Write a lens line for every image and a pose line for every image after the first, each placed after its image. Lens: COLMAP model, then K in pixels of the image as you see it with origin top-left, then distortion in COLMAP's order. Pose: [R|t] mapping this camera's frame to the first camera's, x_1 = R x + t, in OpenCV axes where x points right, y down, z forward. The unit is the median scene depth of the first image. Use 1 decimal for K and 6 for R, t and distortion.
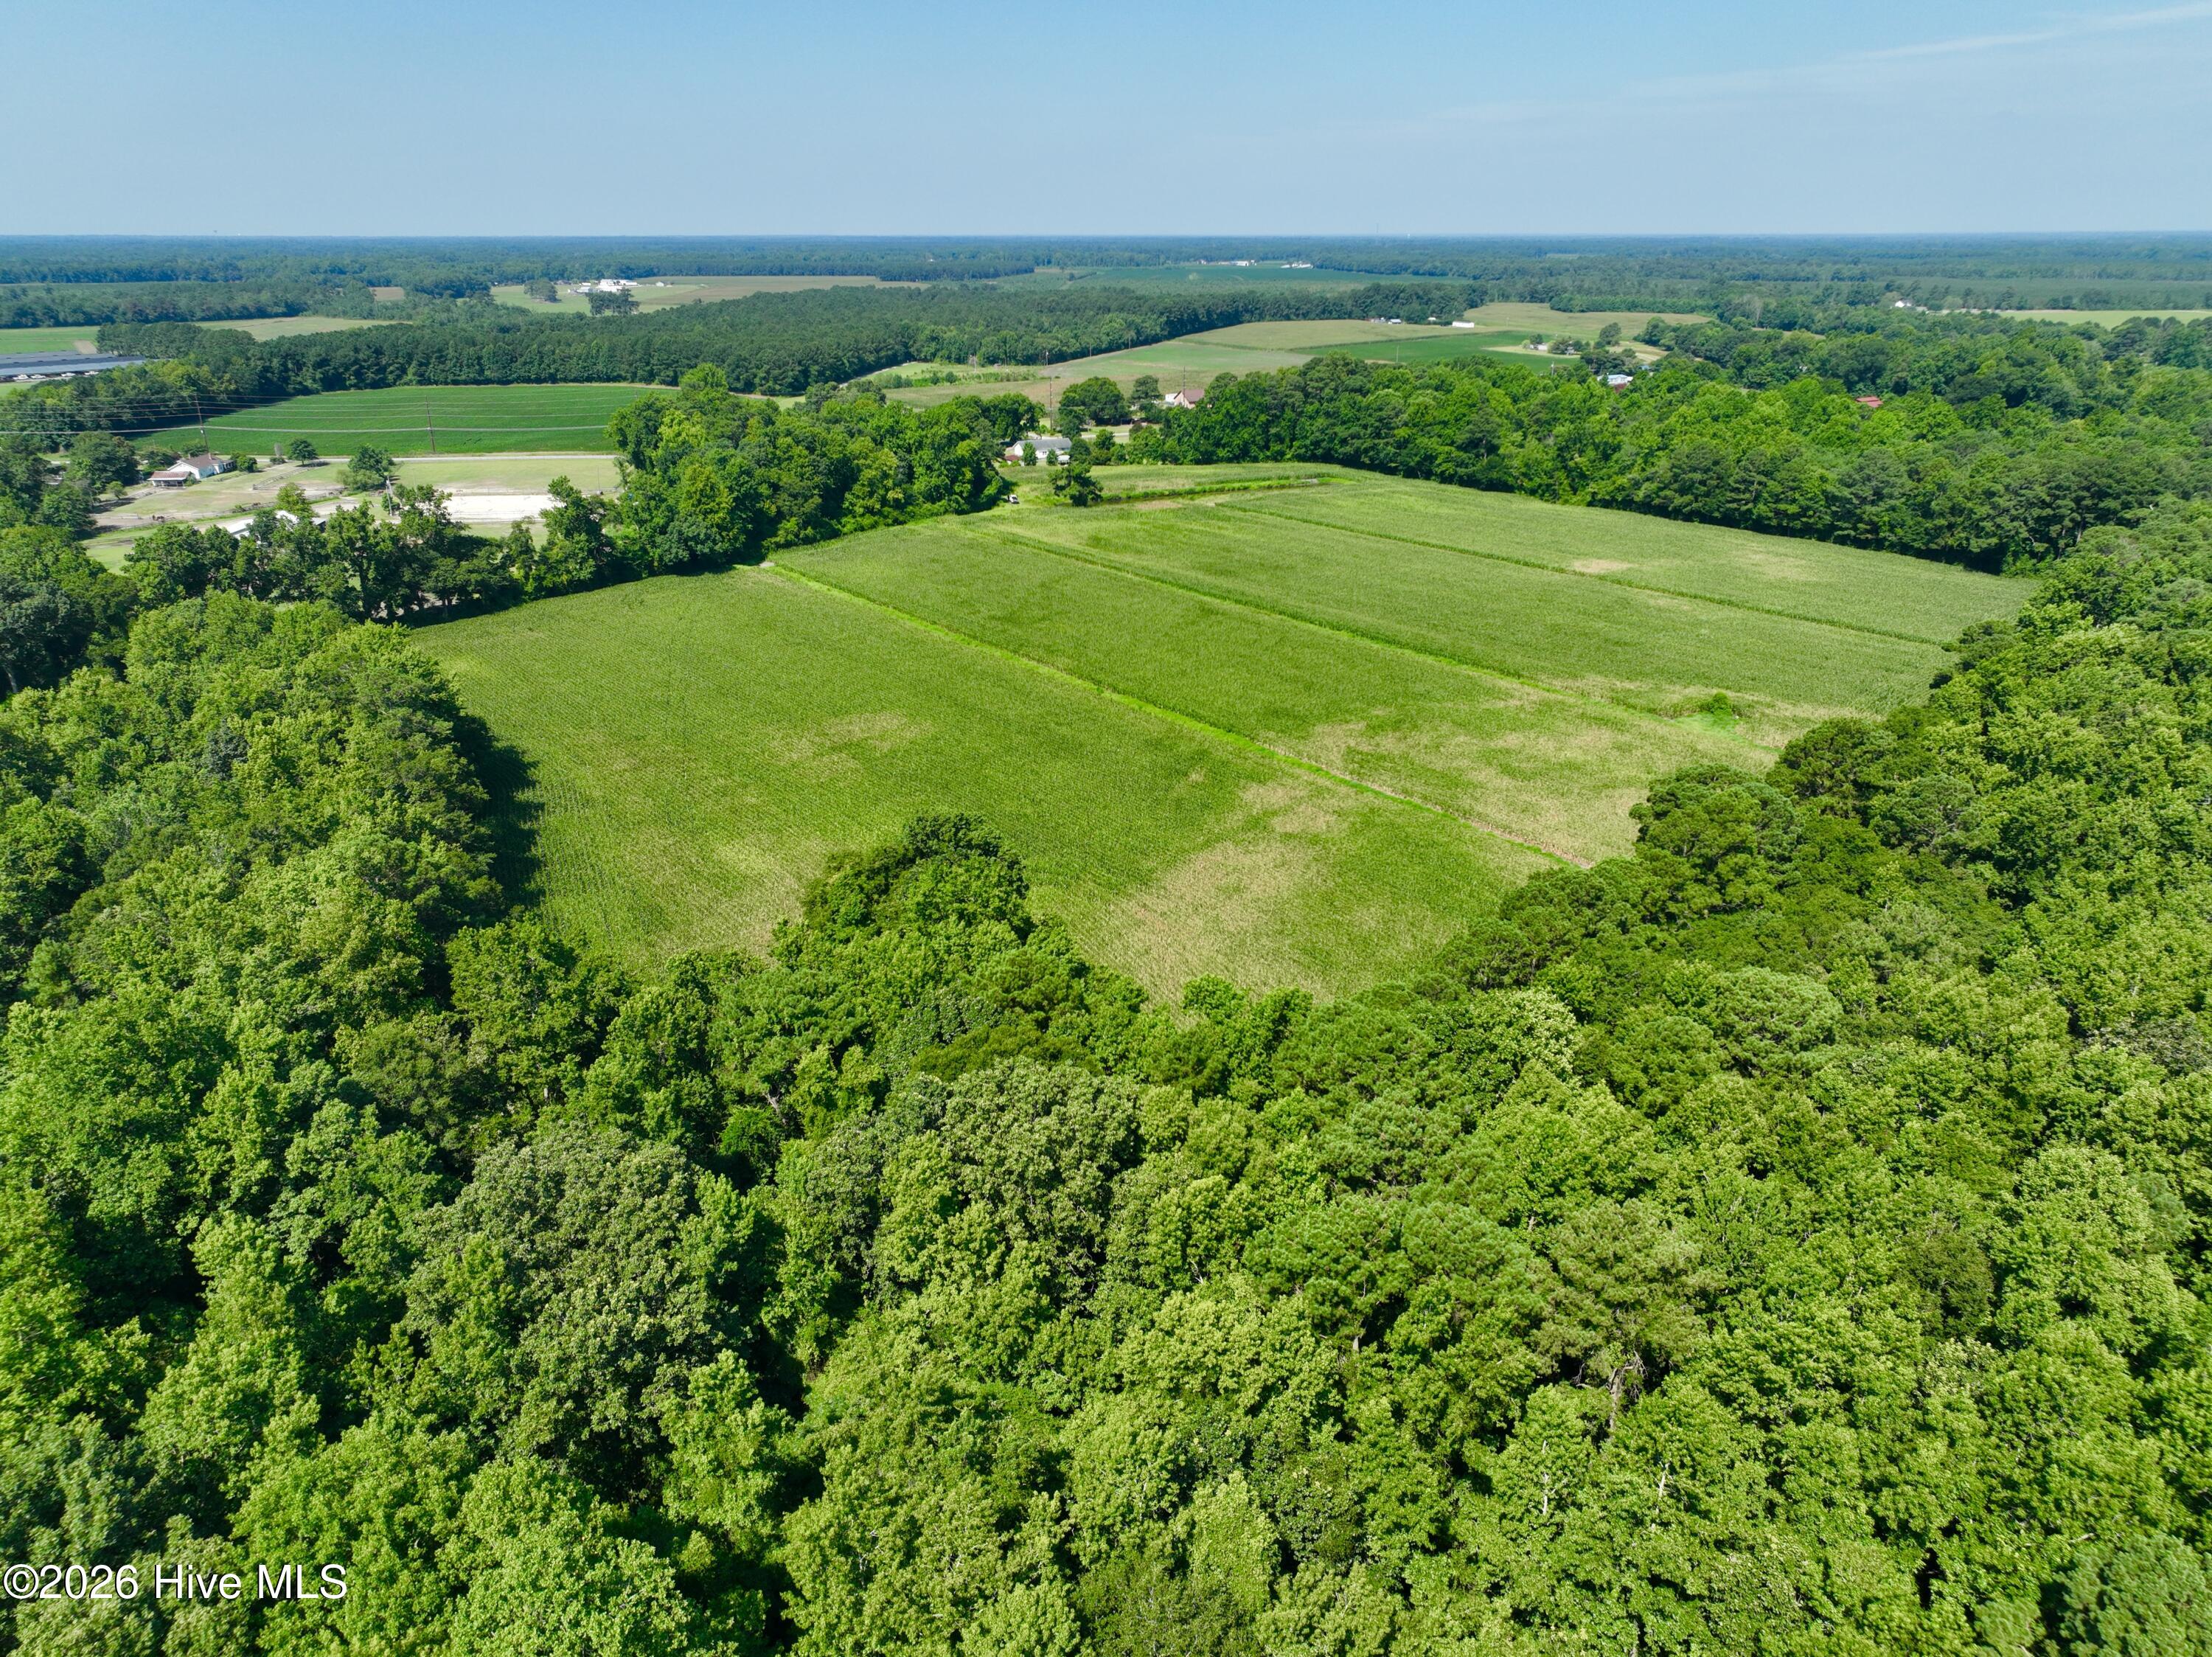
lens RADIAL K [[1553.8, 0, 1107.1], [0, 1553.8, 819.2], [0, 0, 1]] dist [-0.006421, 0.022156]
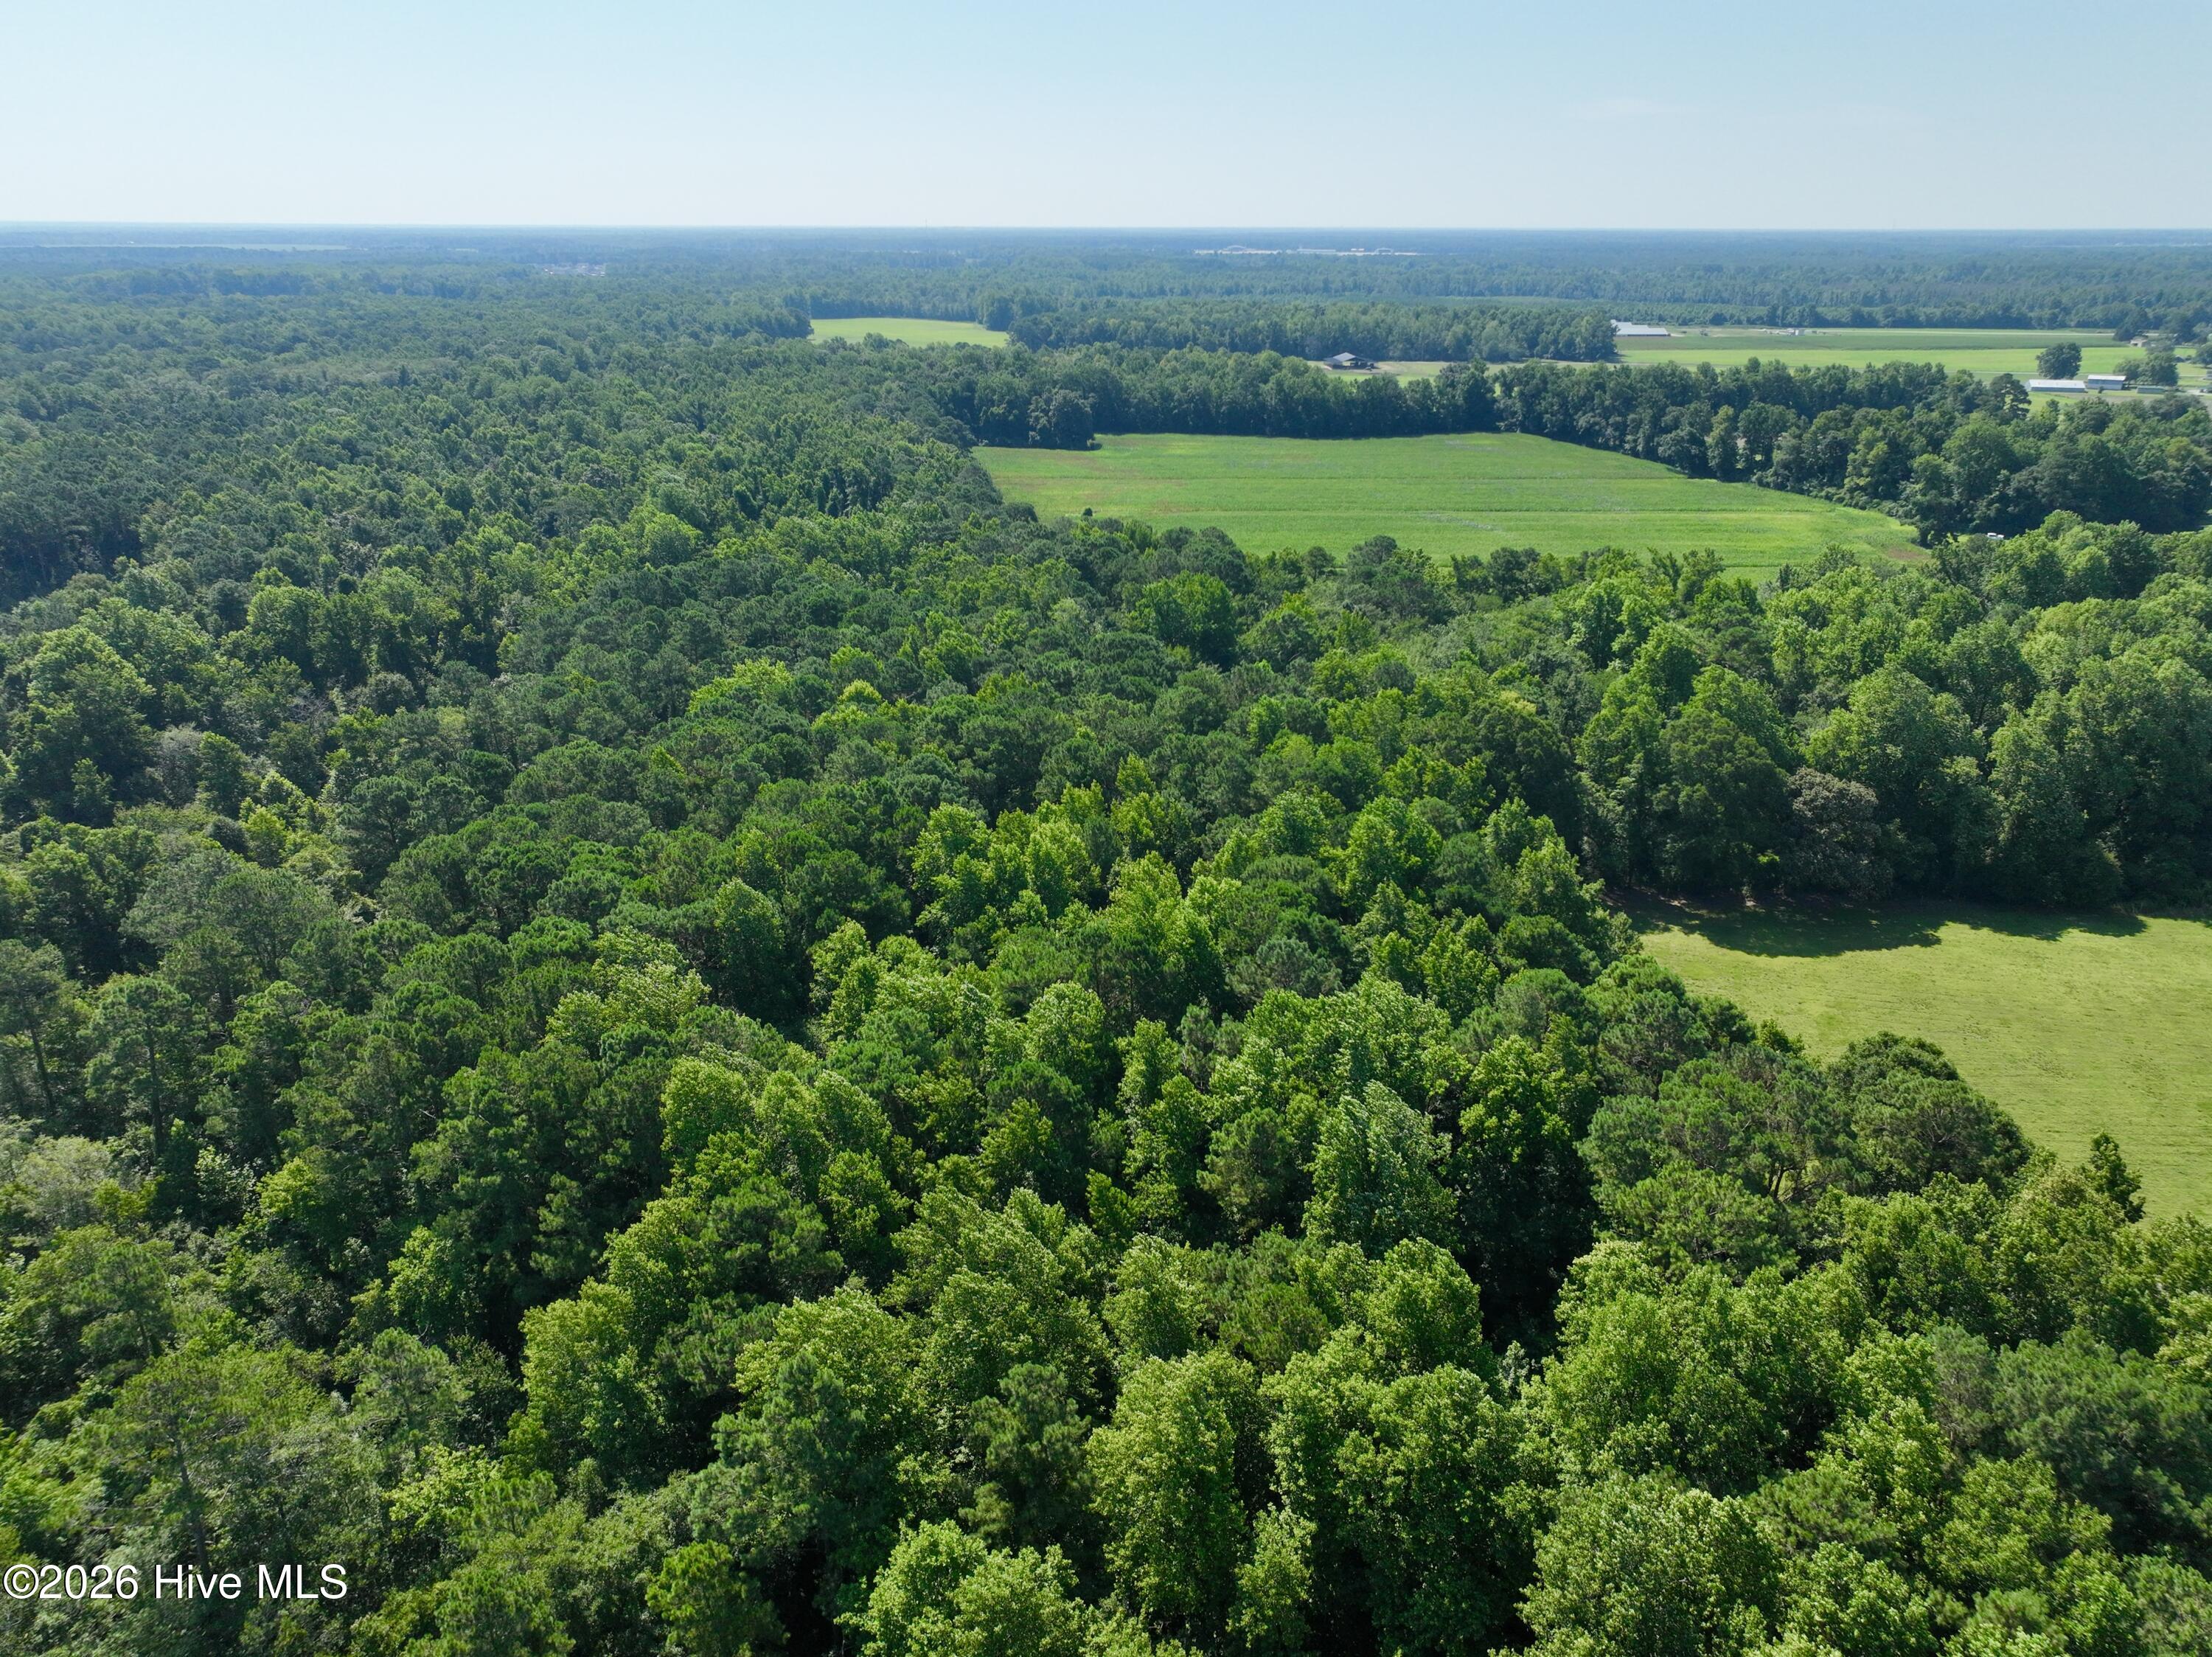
lens RADIAL K [[1553.8, 0, 1118.3], [0, 1553.8, 835.8], [0, 0, 1]] dist [-0.006421, 0.022156]
pose [[-0.596724, 0.296333, -0.745726, 0.933847], [-0.286401, 0.789460, 0.542888, -0.390530], [0.749597, 0.537531, -0.386219, 0.981732]]
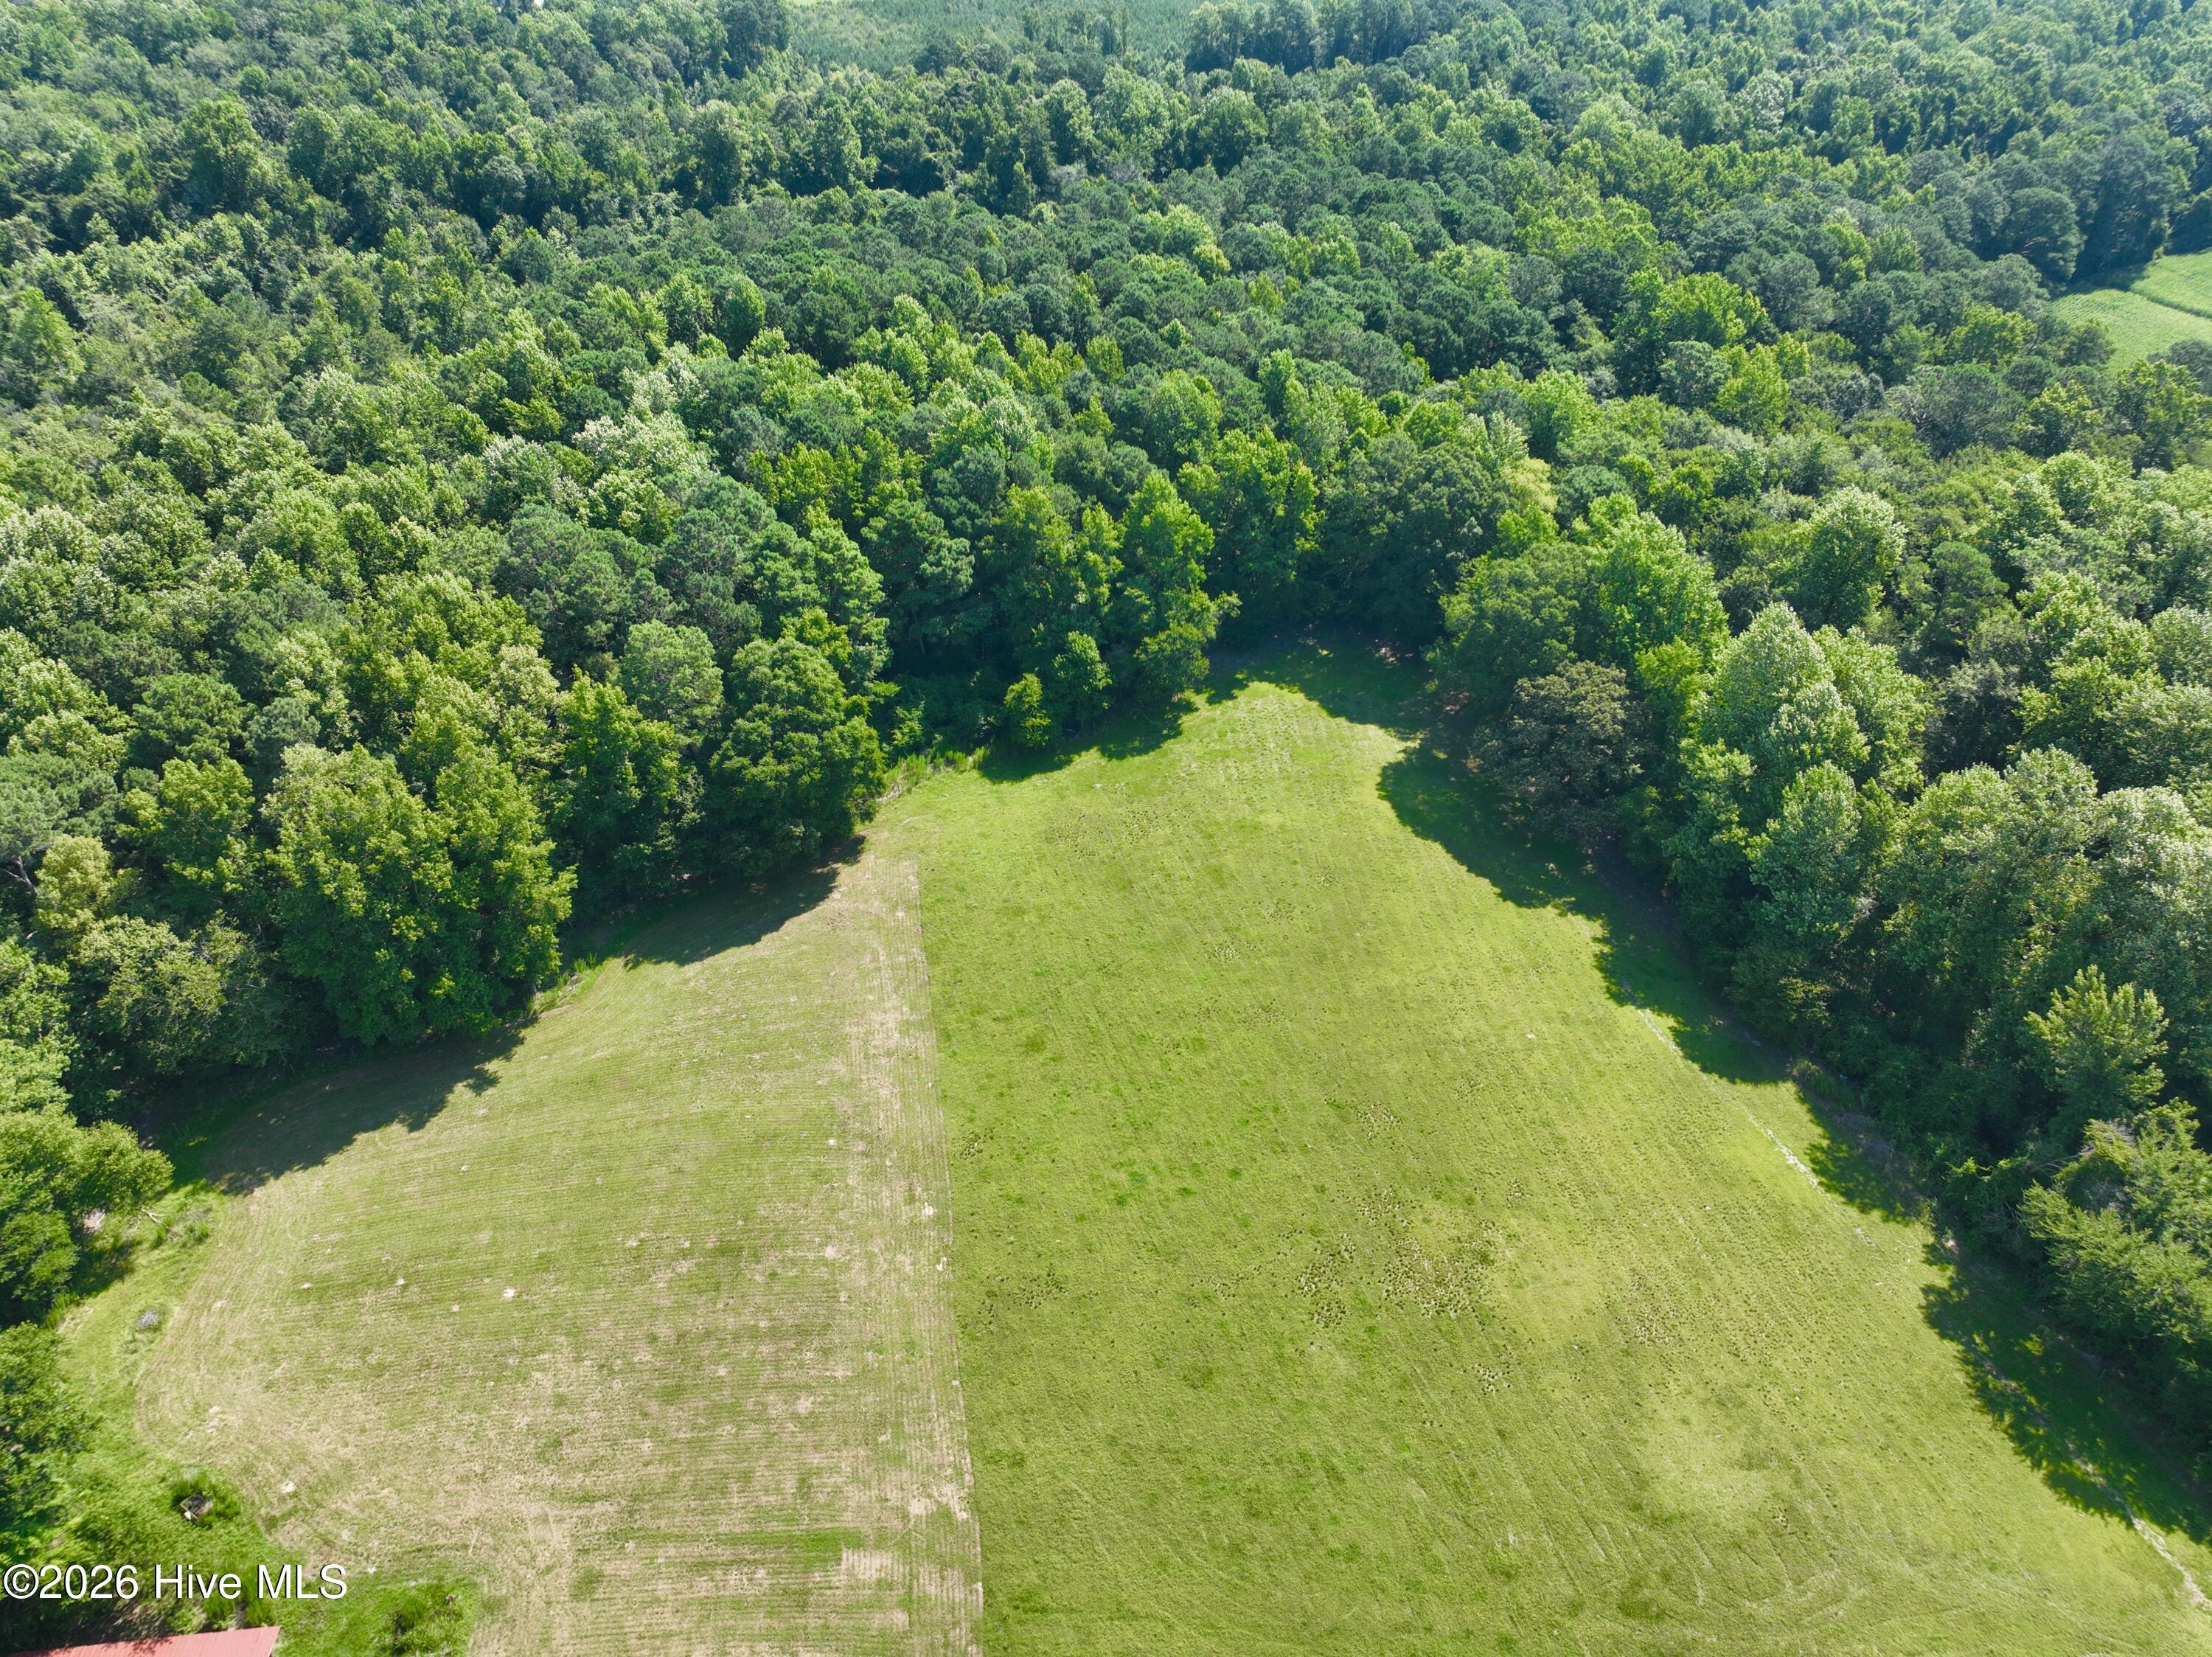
lens RADIAL K [[1553.8, 0, 1101.0], [0, 1553.8, 841.9], [0, 0, 1]] dist [-0.006421, 0.022156]
pose [[-0.962830, -0.160127, 0.217524, 0.555608], [0.097606, 0.544644, 0.832968, -0.491845], [-0.251854, 0.823239, -0.508771, 1.165538]]
